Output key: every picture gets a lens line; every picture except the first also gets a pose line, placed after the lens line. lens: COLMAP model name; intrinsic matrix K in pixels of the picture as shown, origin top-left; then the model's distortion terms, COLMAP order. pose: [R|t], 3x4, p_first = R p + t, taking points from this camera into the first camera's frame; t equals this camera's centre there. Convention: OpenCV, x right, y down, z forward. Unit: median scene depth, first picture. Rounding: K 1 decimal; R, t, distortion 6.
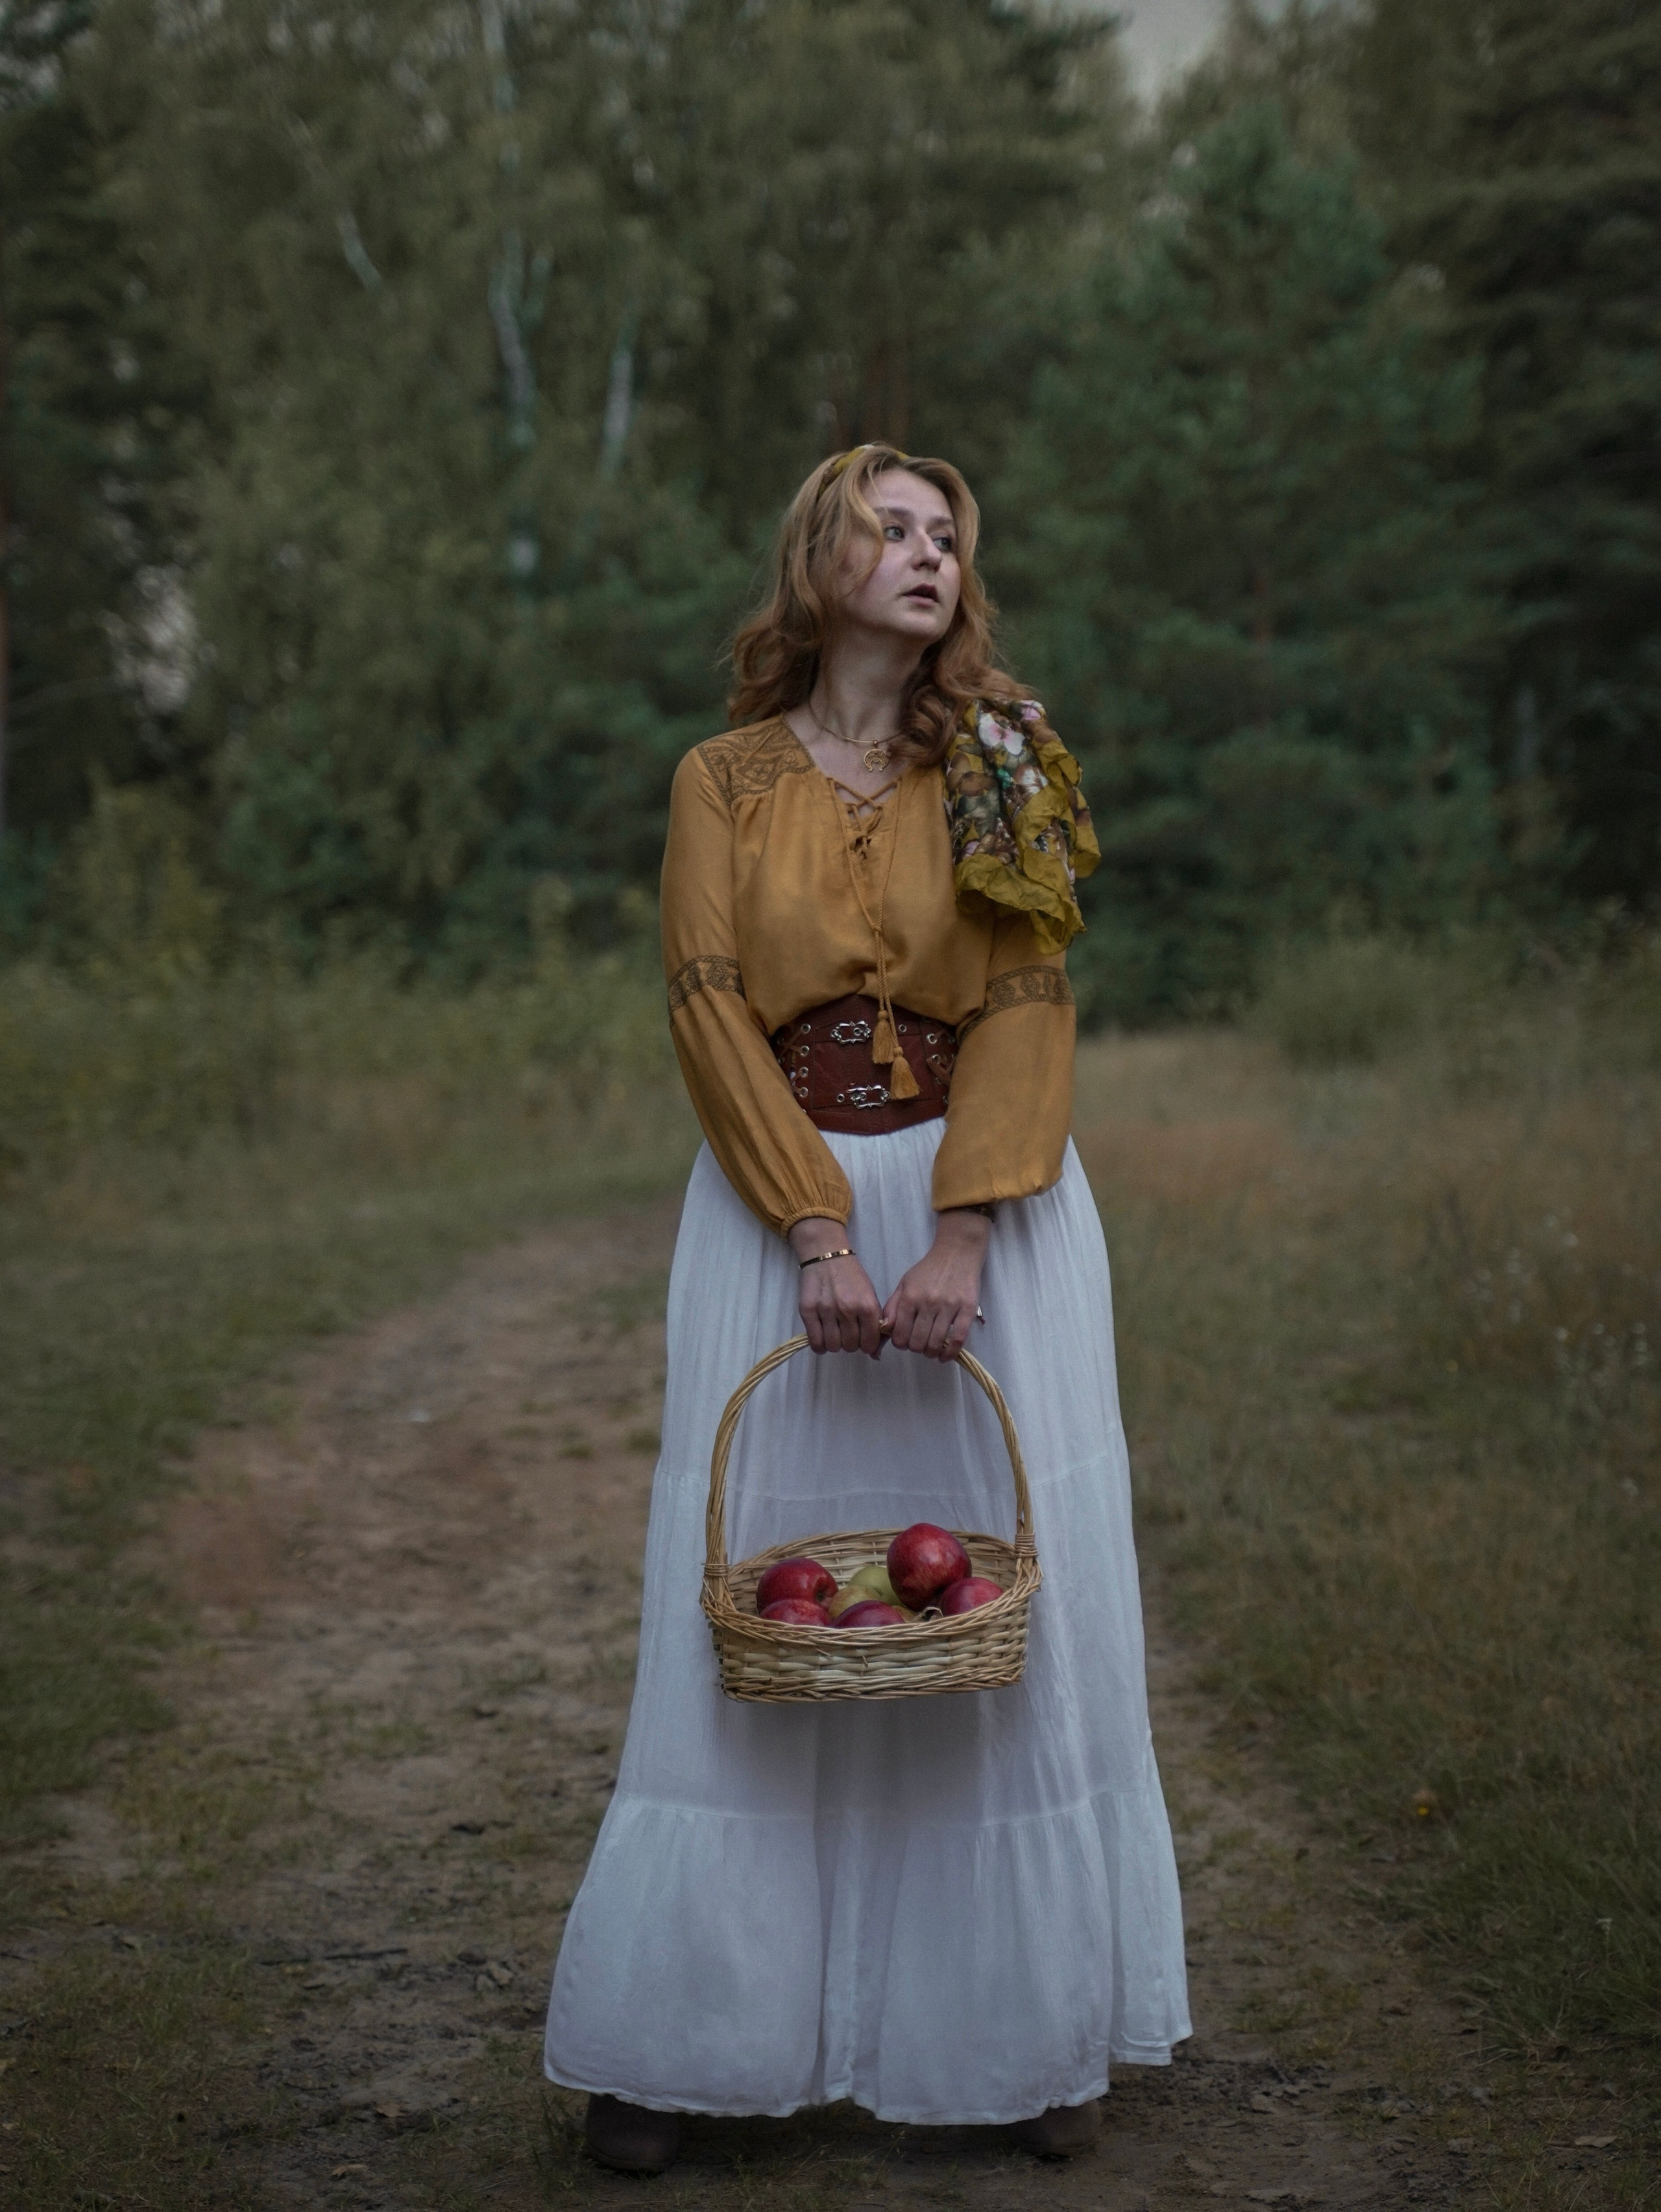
lens RADIAL K [[4768.5, 0, 799.9], [0, 4768.5, 1115.9], [0, 0, 1]] dist [0.200206, -0.110000]
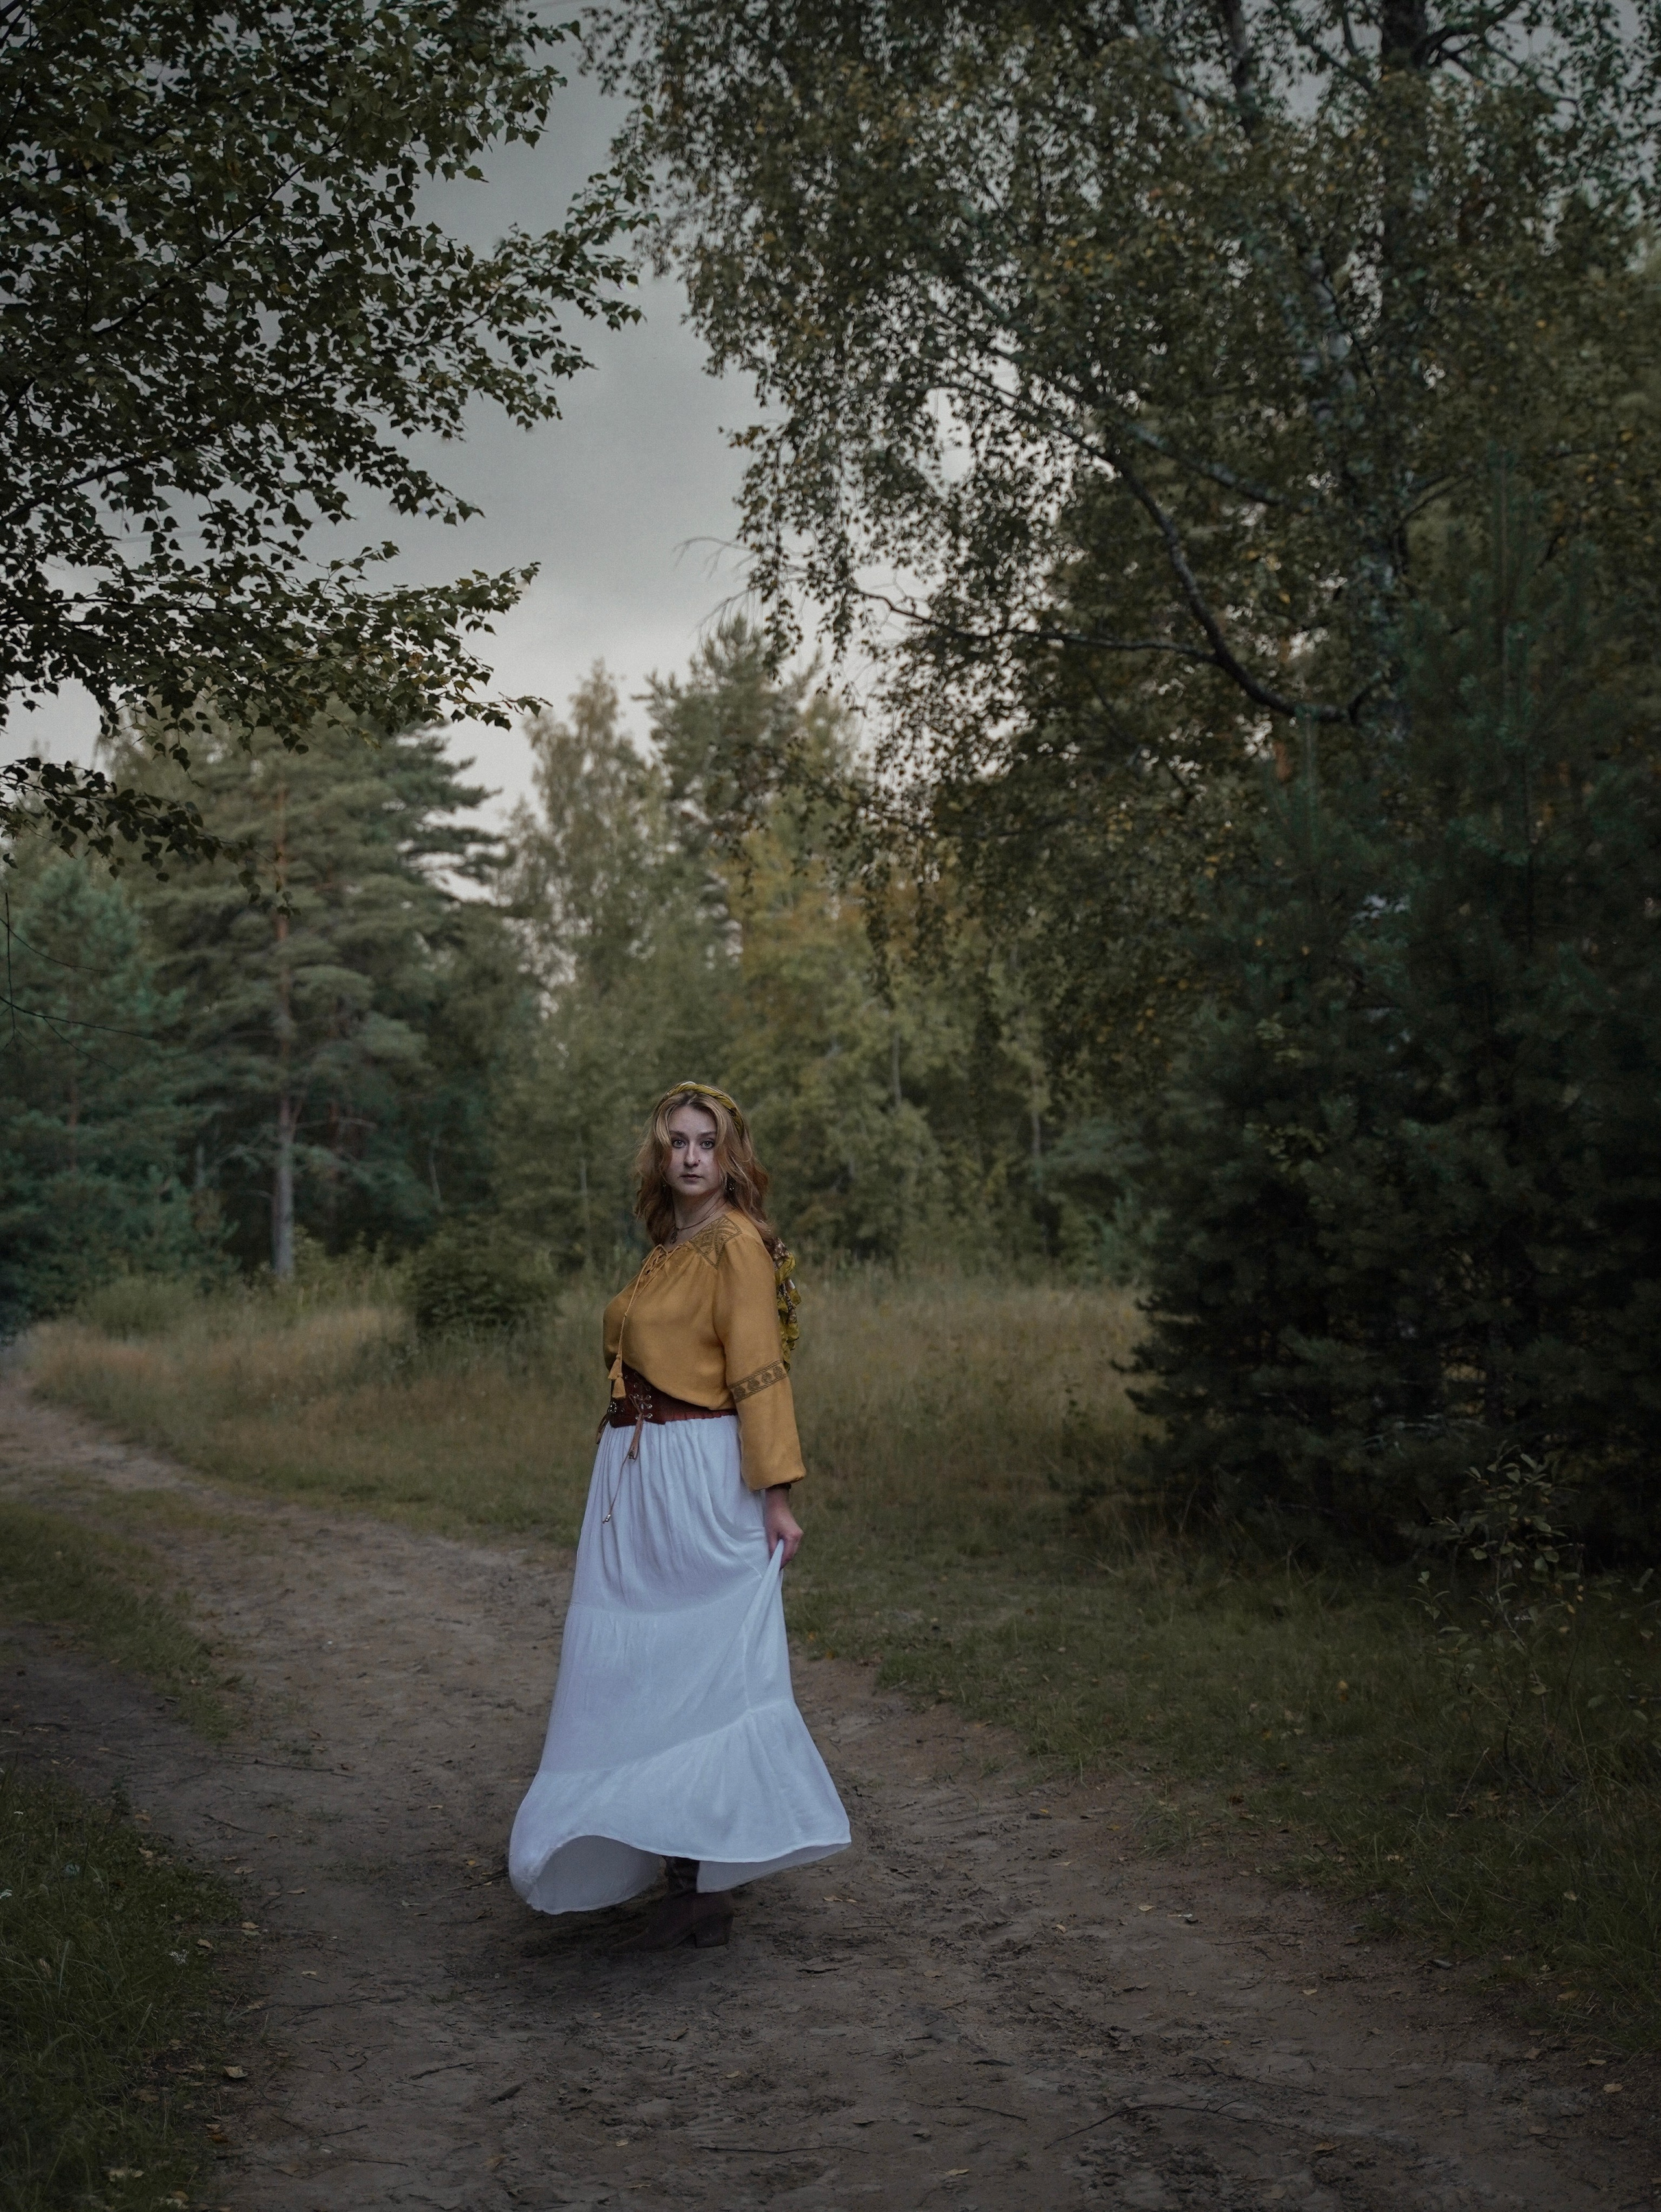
lens RADIAL K [[3380.2, 0, 830.5], [0, 3380.2, 1106.0], [0, 0, 1]] dist [0.073314, 0.232475]
pose [[0.939941, 0.021719, 0.340646, -0.089583], [0.007270, 0.996473, -0.083596, 0.013122], [-0.341260, 0.081052, 0.936468, -0.431631]]
